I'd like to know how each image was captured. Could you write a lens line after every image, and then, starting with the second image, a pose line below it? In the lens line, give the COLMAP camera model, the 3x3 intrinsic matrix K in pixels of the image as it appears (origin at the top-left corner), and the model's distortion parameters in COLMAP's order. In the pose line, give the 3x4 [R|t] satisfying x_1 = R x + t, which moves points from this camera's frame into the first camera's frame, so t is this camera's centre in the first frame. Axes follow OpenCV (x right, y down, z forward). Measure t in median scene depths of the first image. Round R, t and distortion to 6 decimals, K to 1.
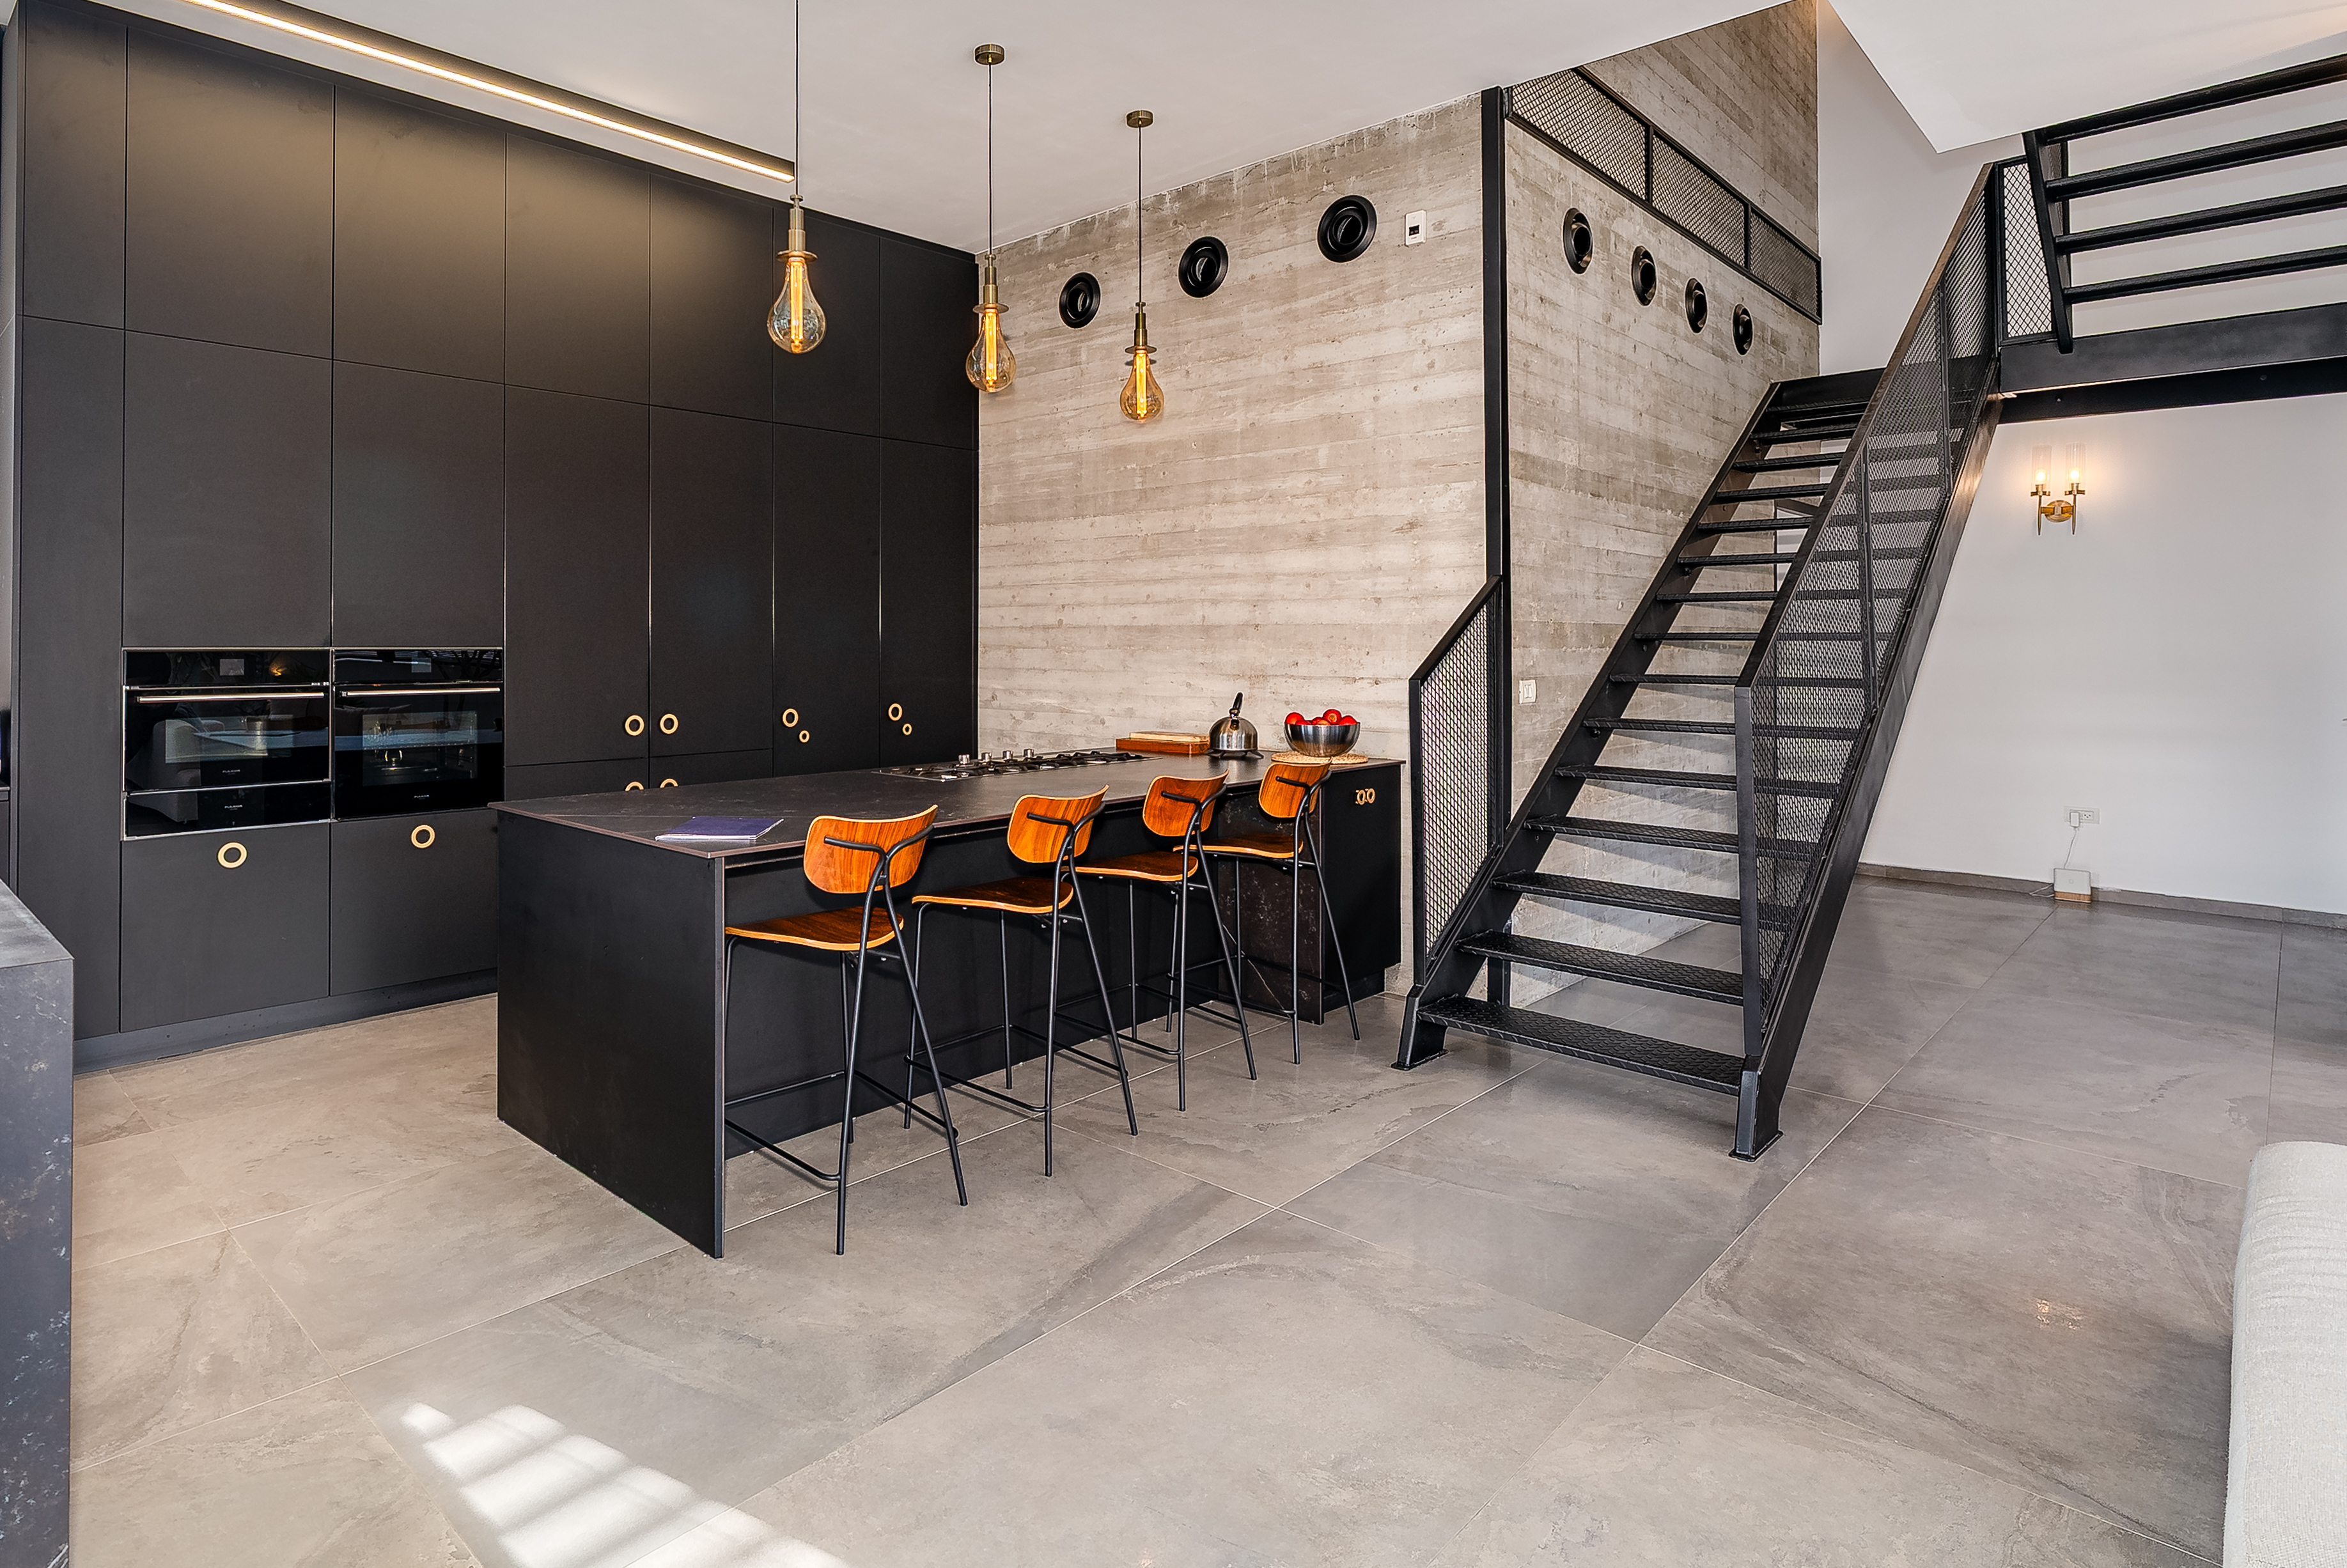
lens RADIAL K [[1226.0, 0, 1172.1], [0, 1226.0, 636.3], [0, 0, 1]] dist [-0.001670, 0.007678]
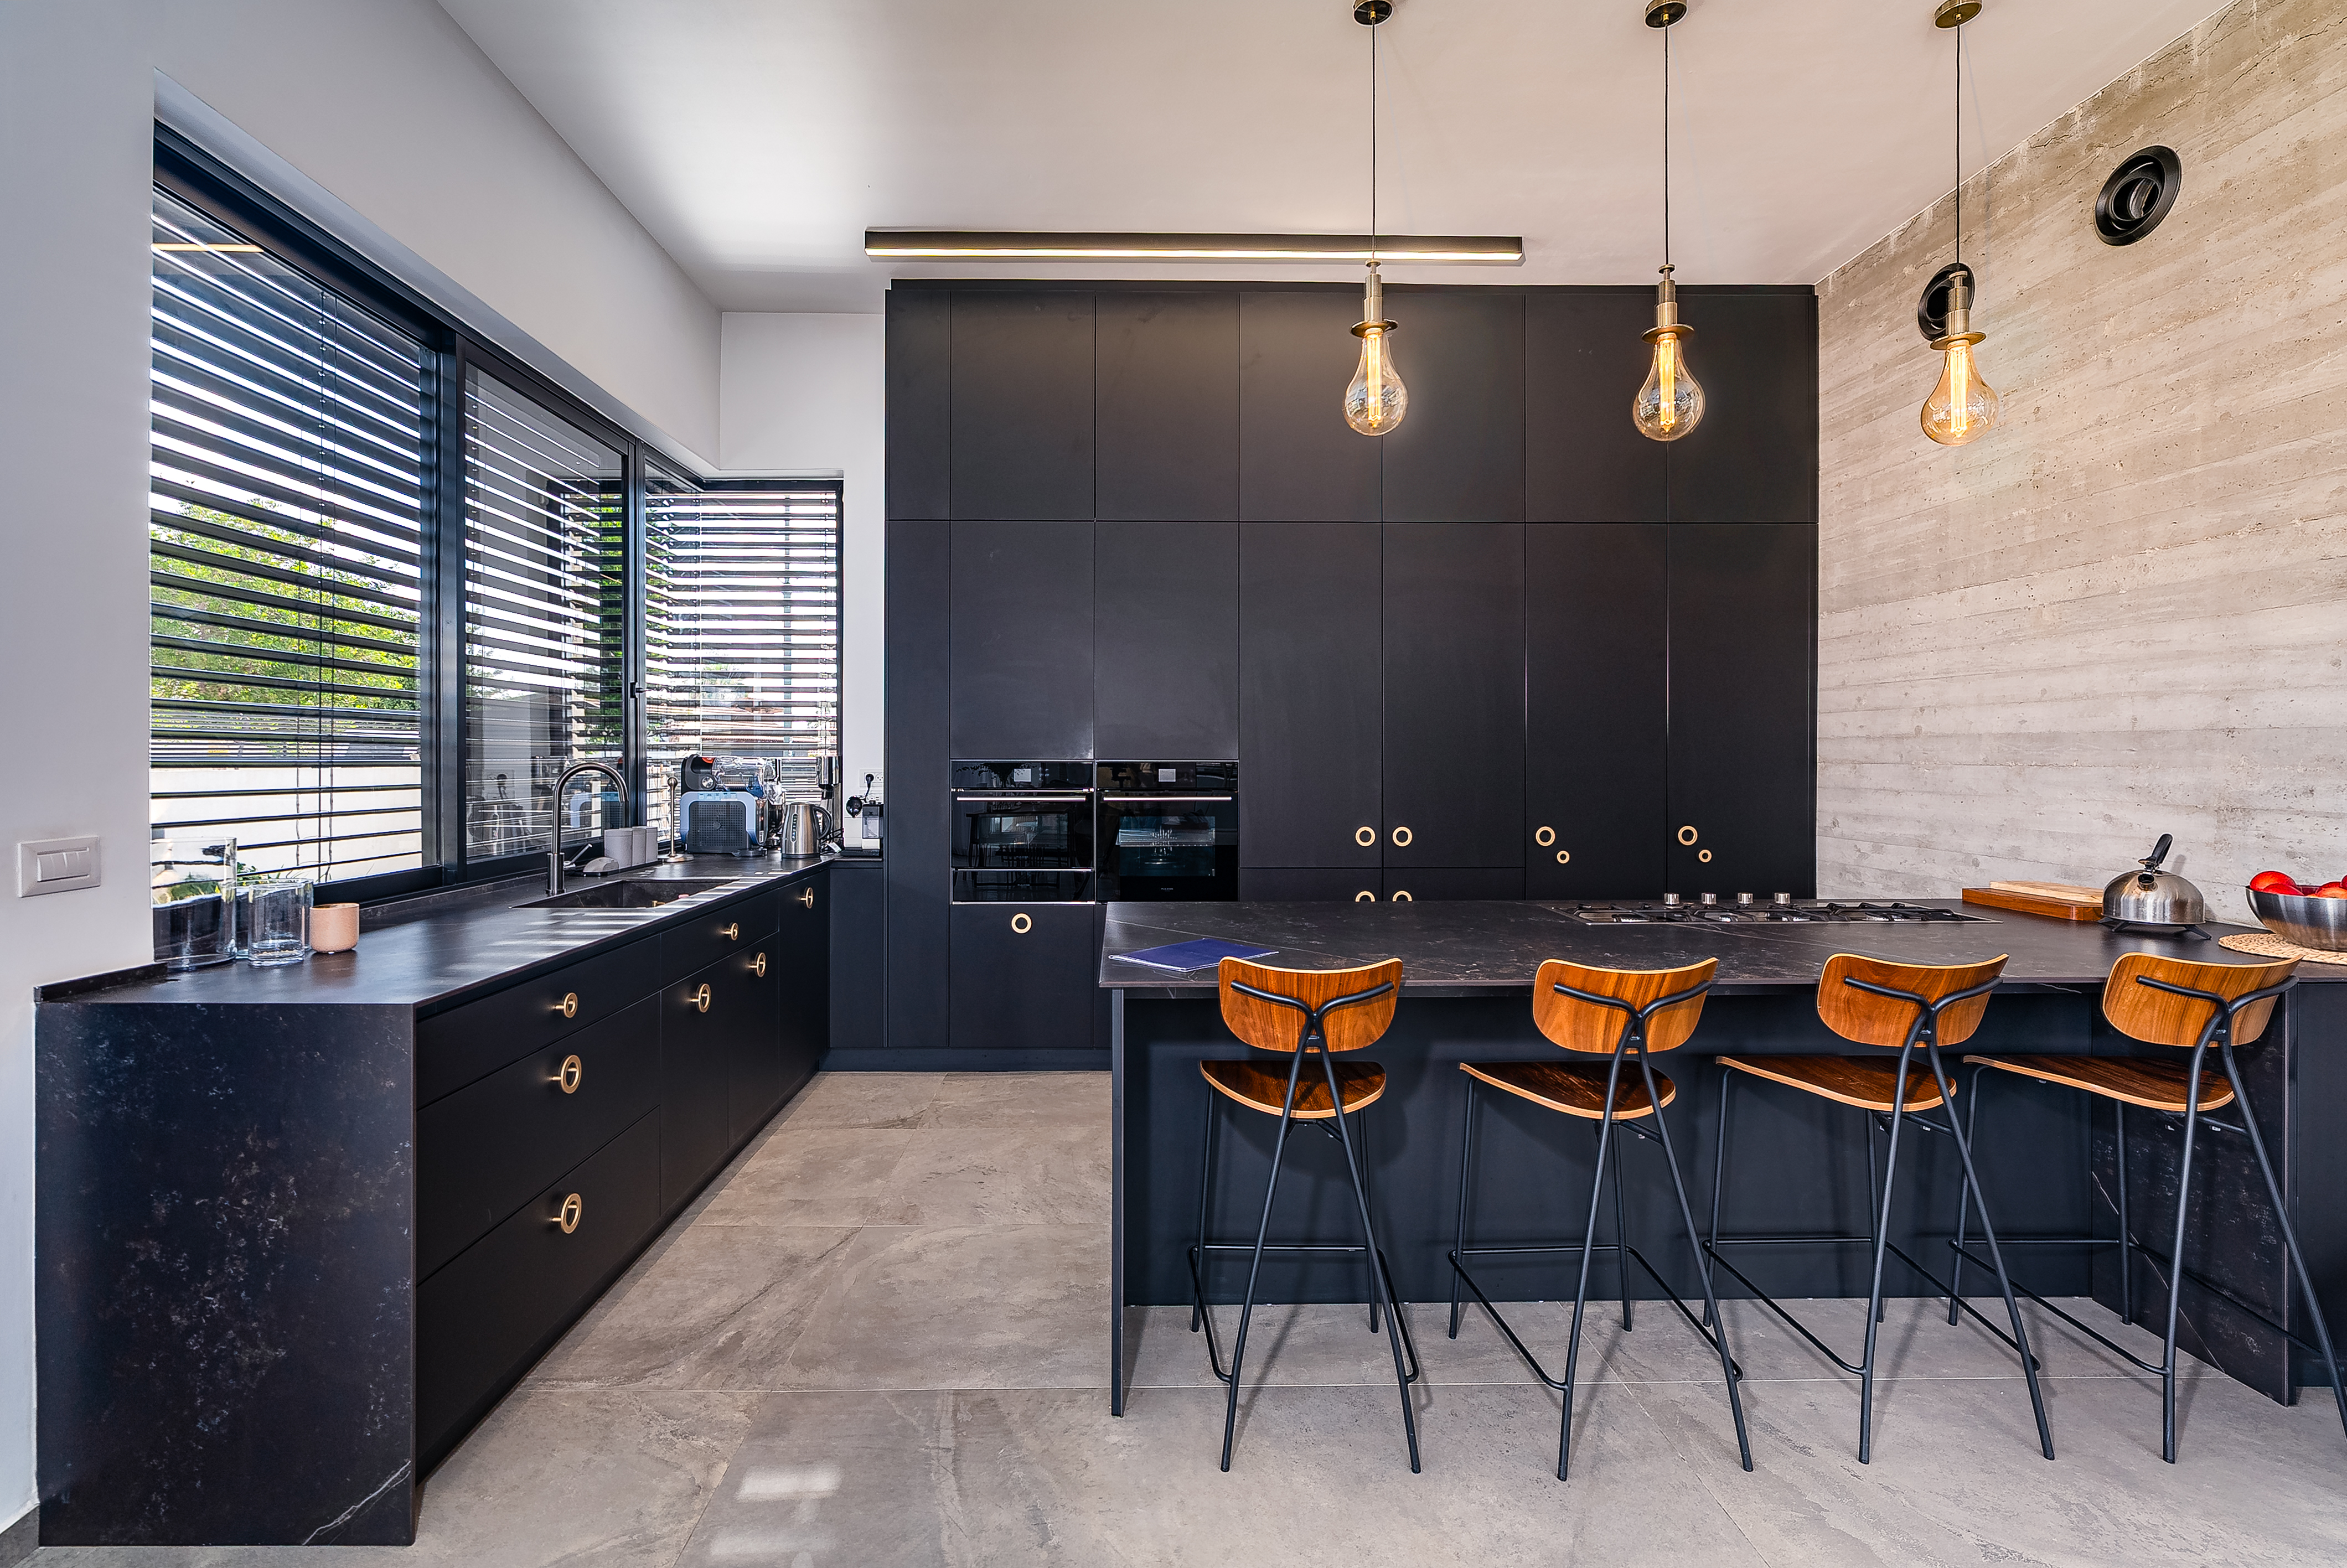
lens RADIAL K [[1138.1, 0, 1164.0], [0, 1138.1, 762.3], [0, 0, 1]] dist [0.001292, 0.001436]
pose [[0.684747, 0.004636, -0.728766, 0.117728], [0.003116, 0.999952, 0.009289, 0.000813], [0.728774, -0.008631, 0.684700, 0.182080]]
